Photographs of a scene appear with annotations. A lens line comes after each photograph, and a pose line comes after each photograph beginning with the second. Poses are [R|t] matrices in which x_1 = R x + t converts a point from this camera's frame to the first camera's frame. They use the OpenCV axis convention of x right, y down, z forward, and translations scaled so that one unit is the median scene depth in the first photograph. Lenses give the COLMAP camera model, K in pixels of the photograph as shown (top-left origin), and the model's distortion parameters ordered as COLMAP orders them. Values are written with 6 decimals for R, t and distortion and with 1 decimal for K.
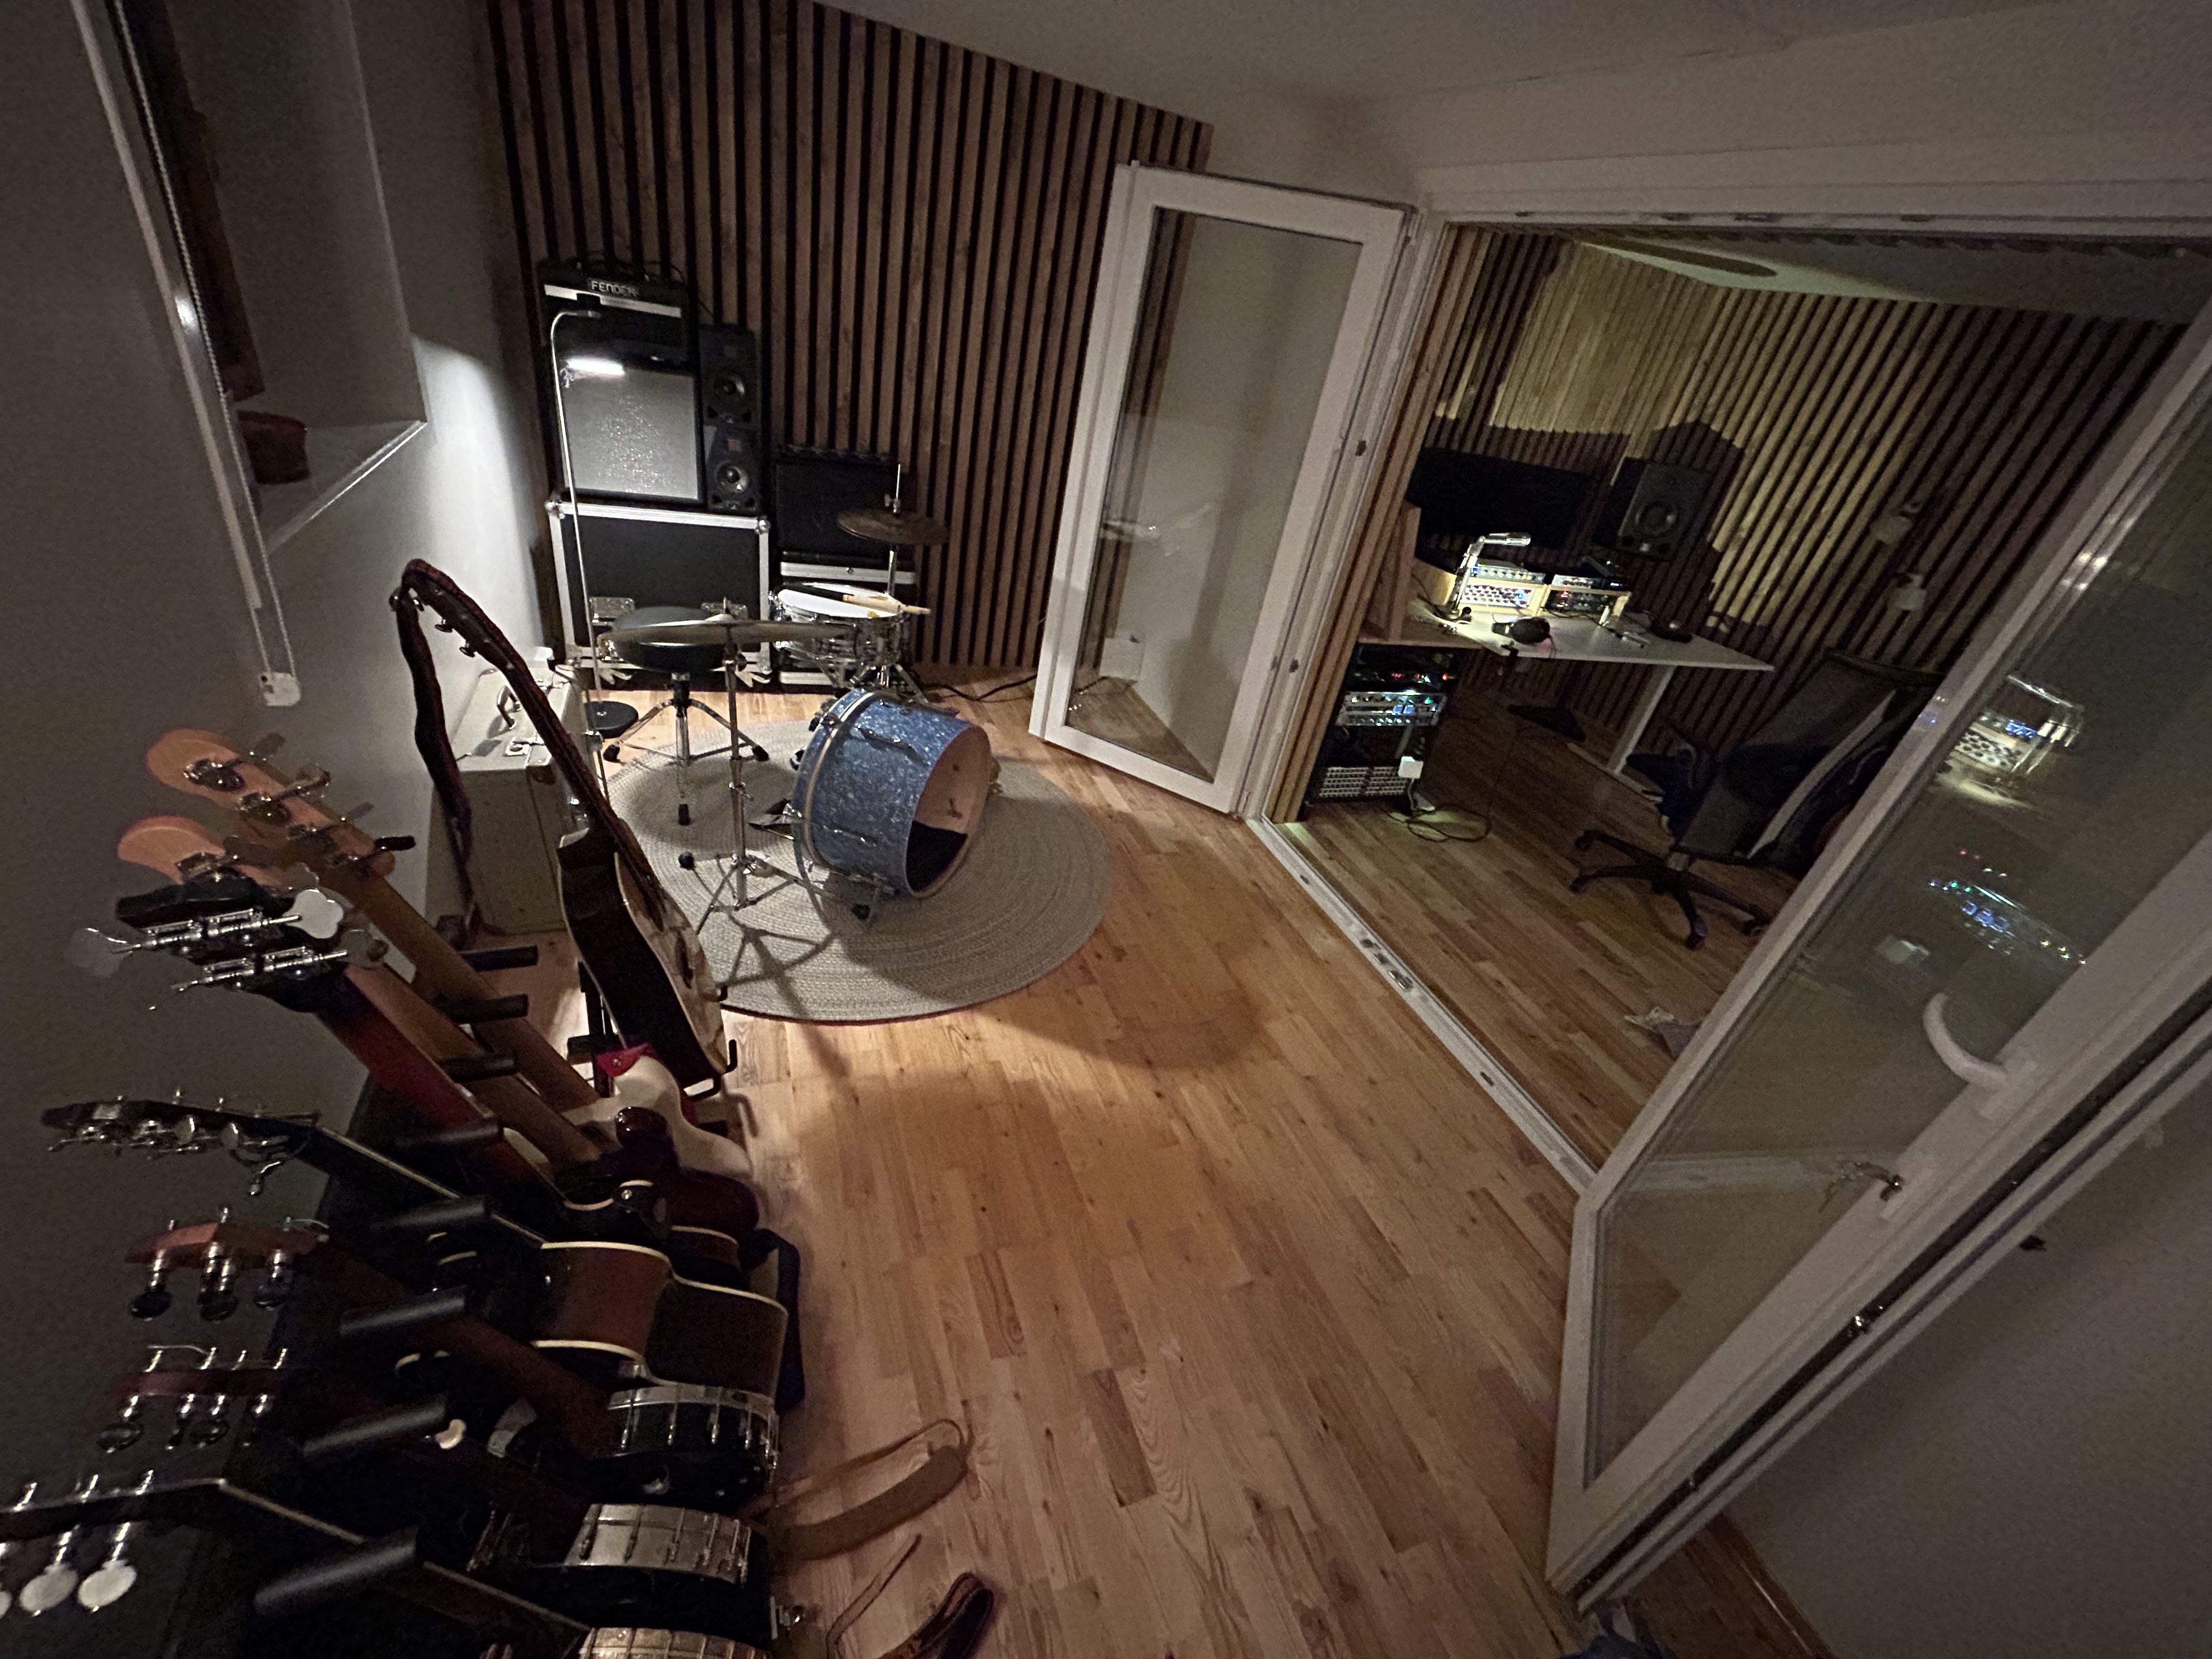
lens RADIAL K [[899.4, 0, 1106.0], [0, 899.4, 829.5], [0, 0, 1]] dist [0.012759, 0.000132]
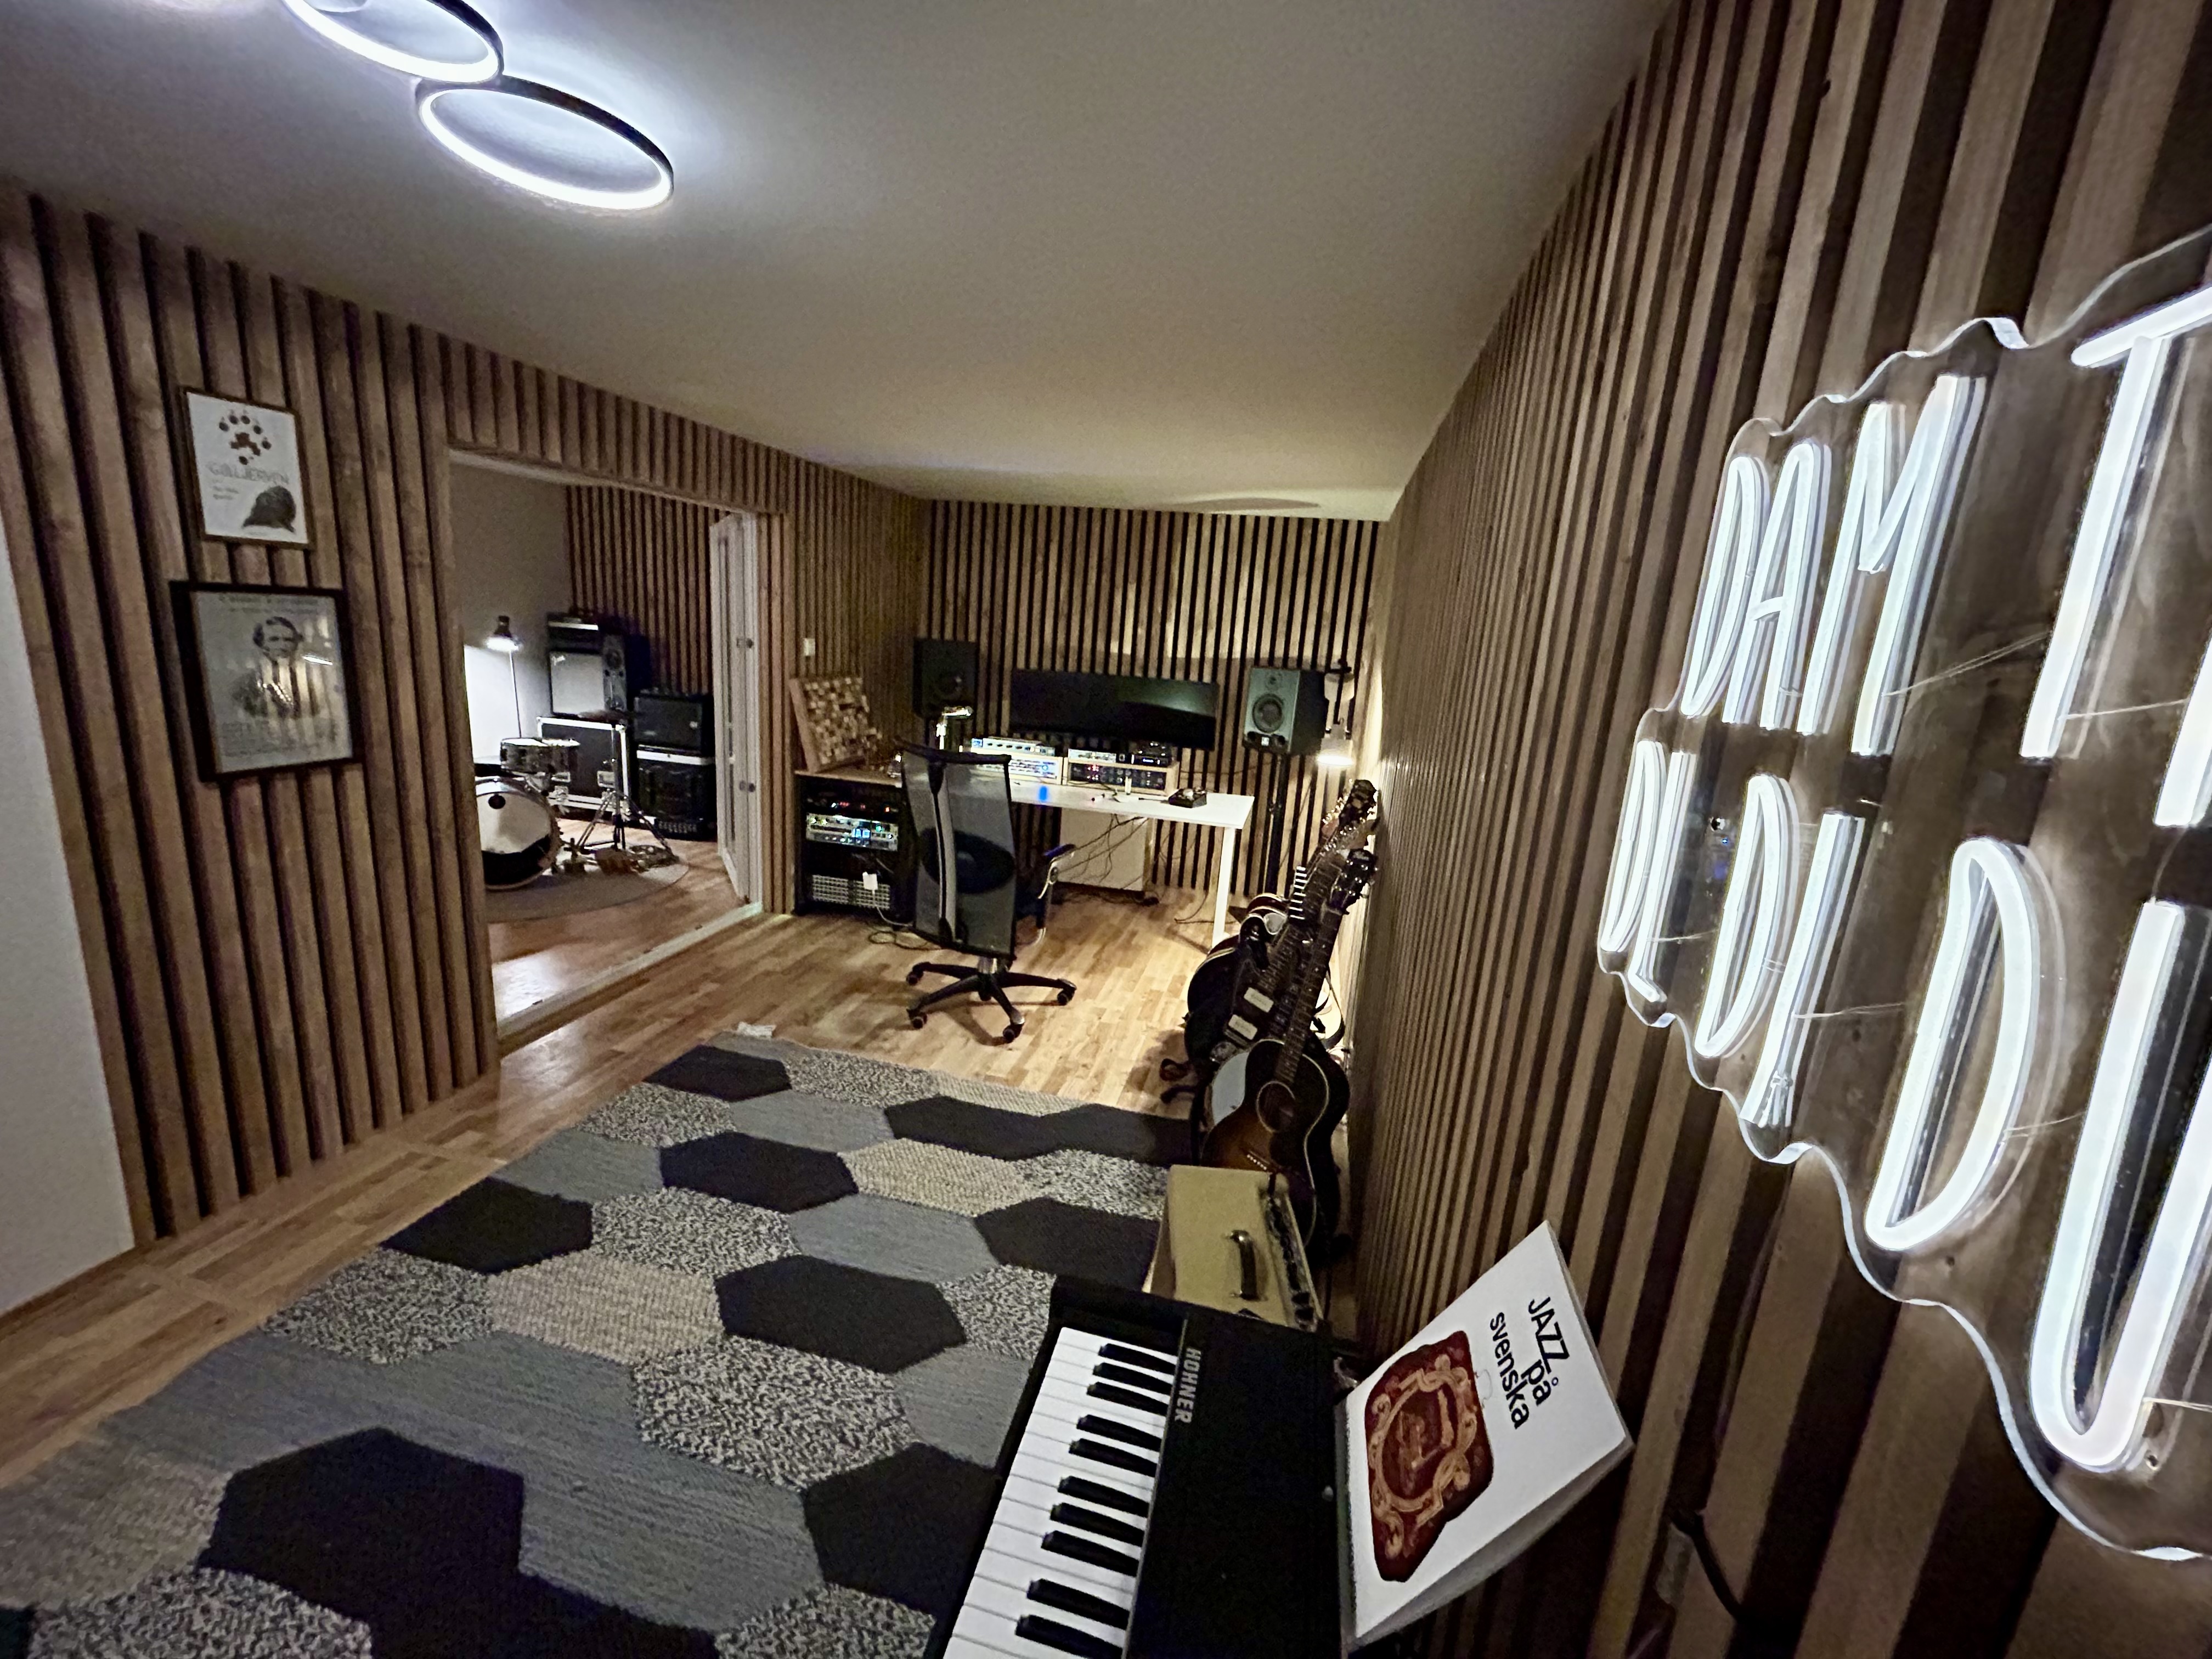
lens RADIAL K [[908.3, 0, 1103.1], [0, 908.3, 825.1], [0, 0, 1]] dist [0.000216, 0.000017]
pose [[0.819004, 0.001110, -0.573786, 1.565399], [-0.219898, 0.924254, -0.312088, 0.214478], [0.529978, 0.381776, 0.757212, 0.222269]]
